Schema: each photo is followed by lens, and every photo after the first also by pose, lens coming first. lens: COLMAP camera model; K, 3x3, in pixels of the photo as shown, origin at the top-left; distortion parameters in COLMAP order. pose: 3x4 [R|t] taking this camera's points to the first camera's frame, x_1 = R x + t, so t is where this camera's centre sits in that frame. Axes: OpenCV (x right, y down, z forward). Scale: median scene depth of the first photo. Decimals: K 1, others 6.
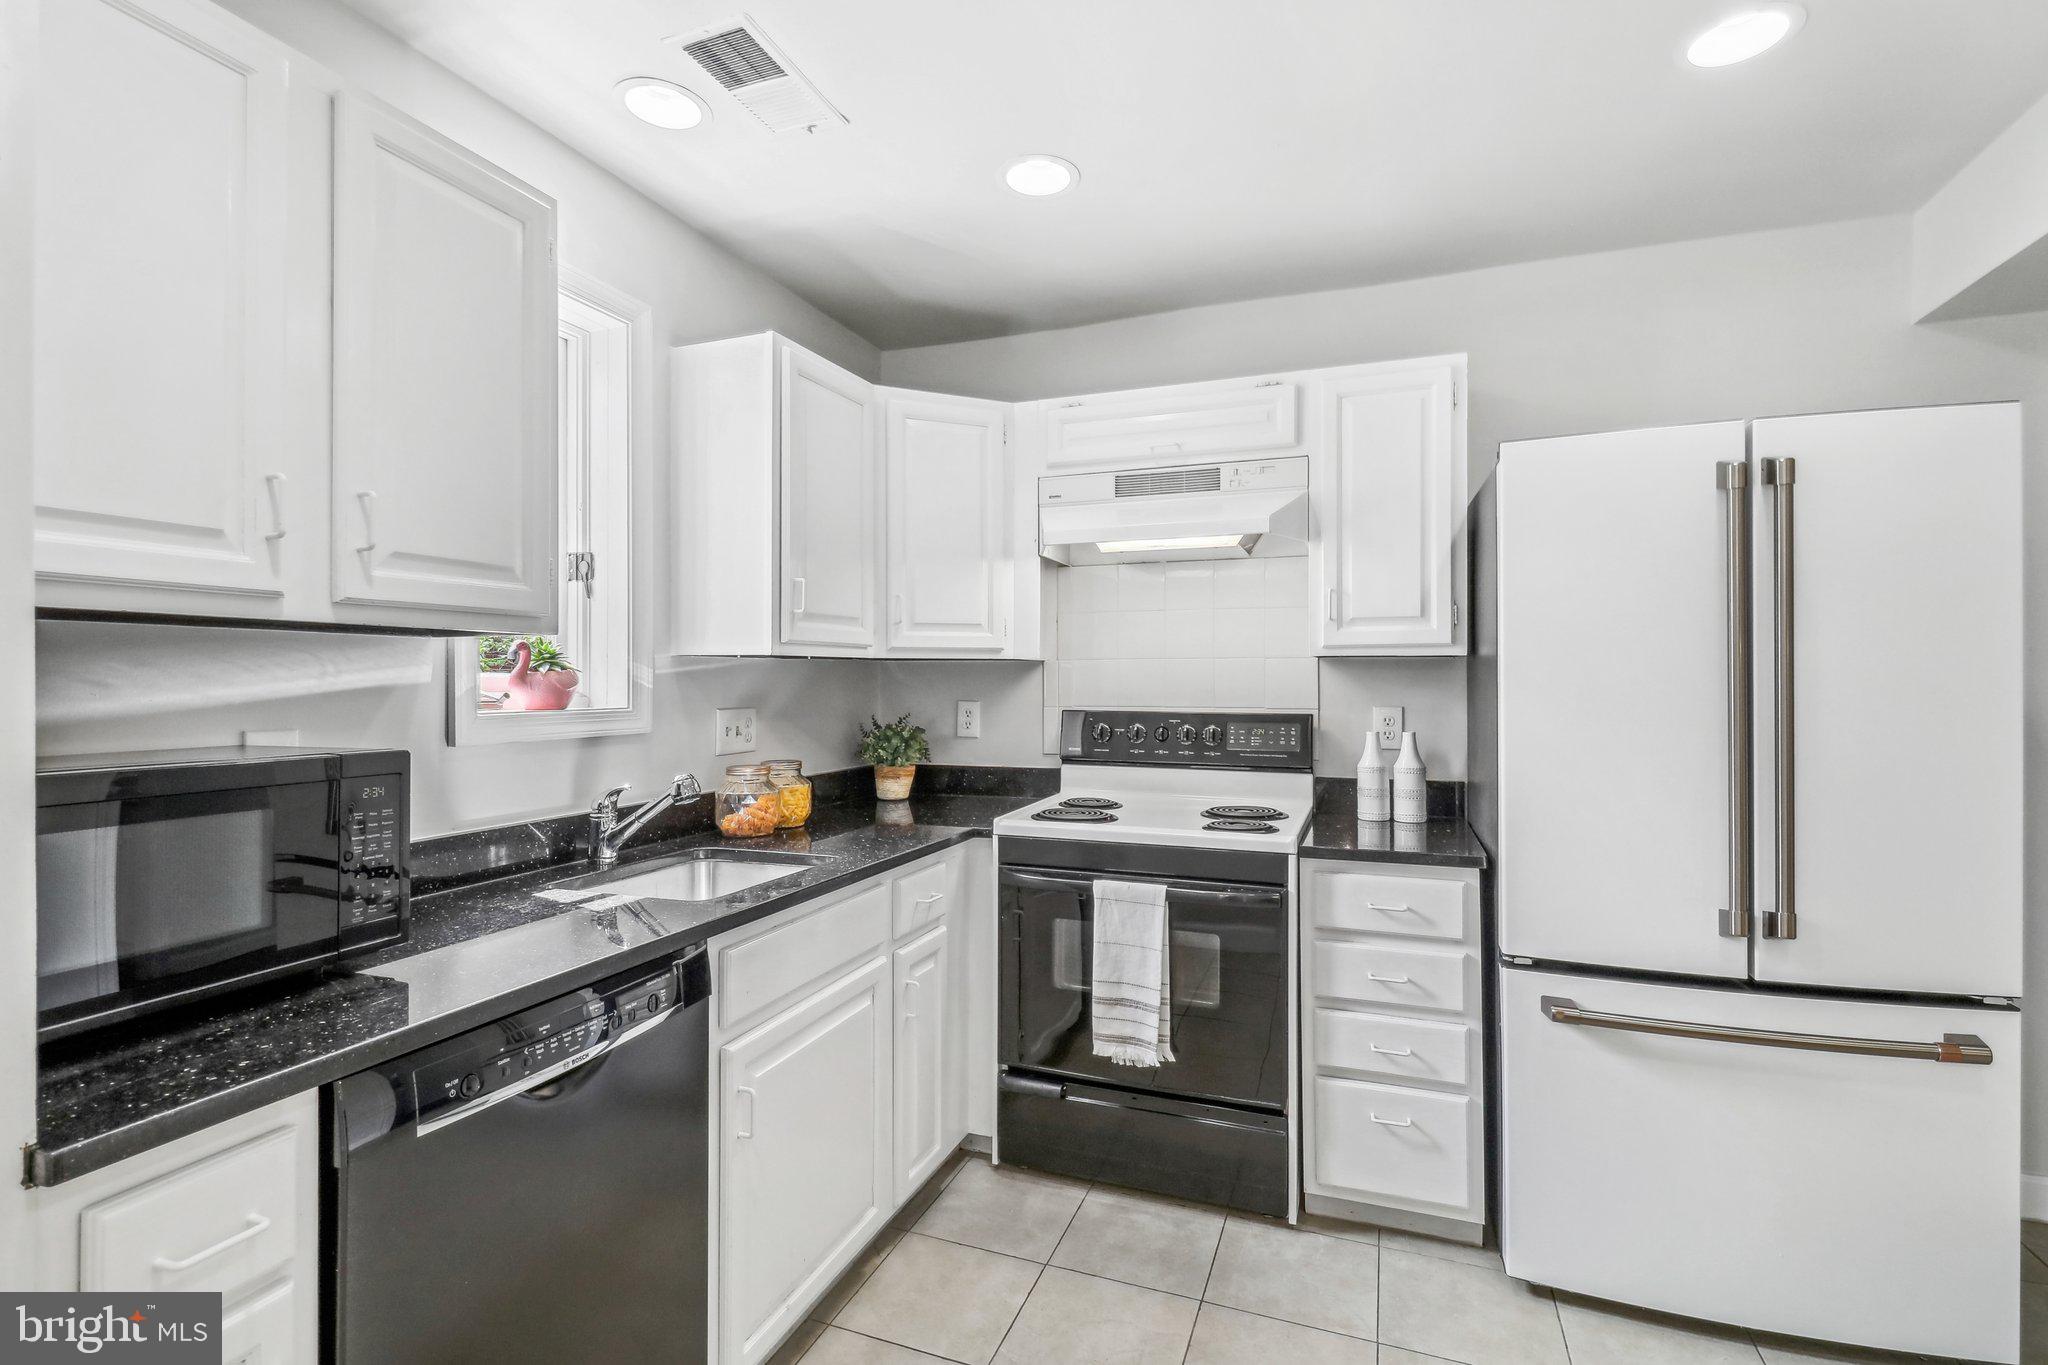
lens RADIAL K [[951.4, 0, 1006.9], [0, 951.4, 672.3], [0, 0, 1]] dist [-0.001061, -0.010968]
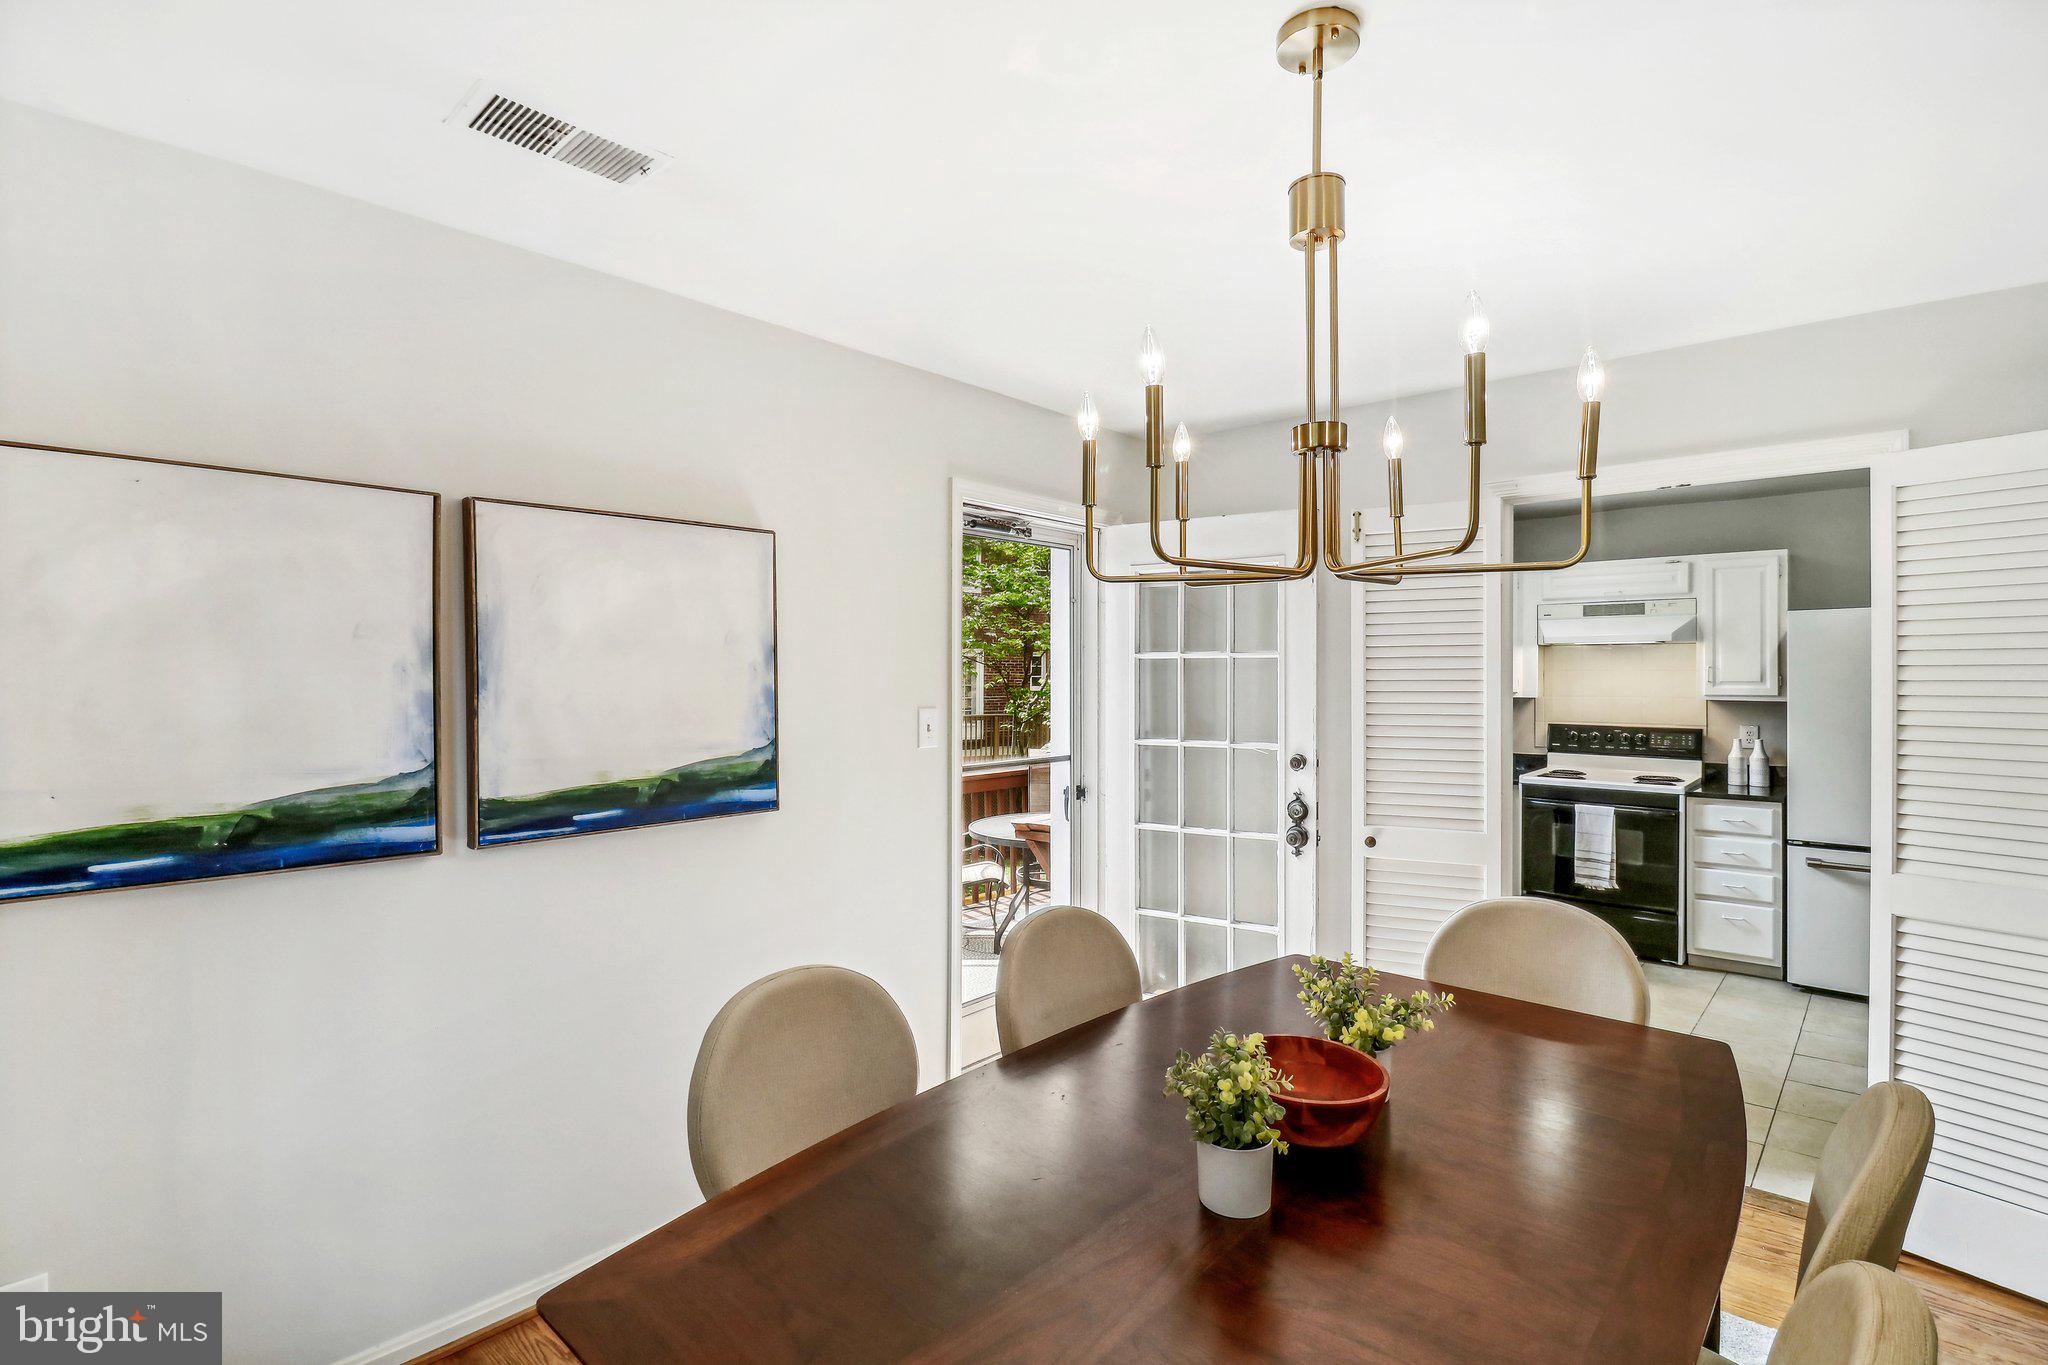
lens RADIAL K [[951.4, 0, 1023.2], [0, 951.4, 668.3], [0, 0, 1]] dist [-0.001061, -0.010968]
pose [[0.930359, 0.002962, -0.366638, -0.280873], [-0.003220, 0.999995, -0.000091, -0.083565], [0.366636, 0.001265, 0.930364, -1.443263]]
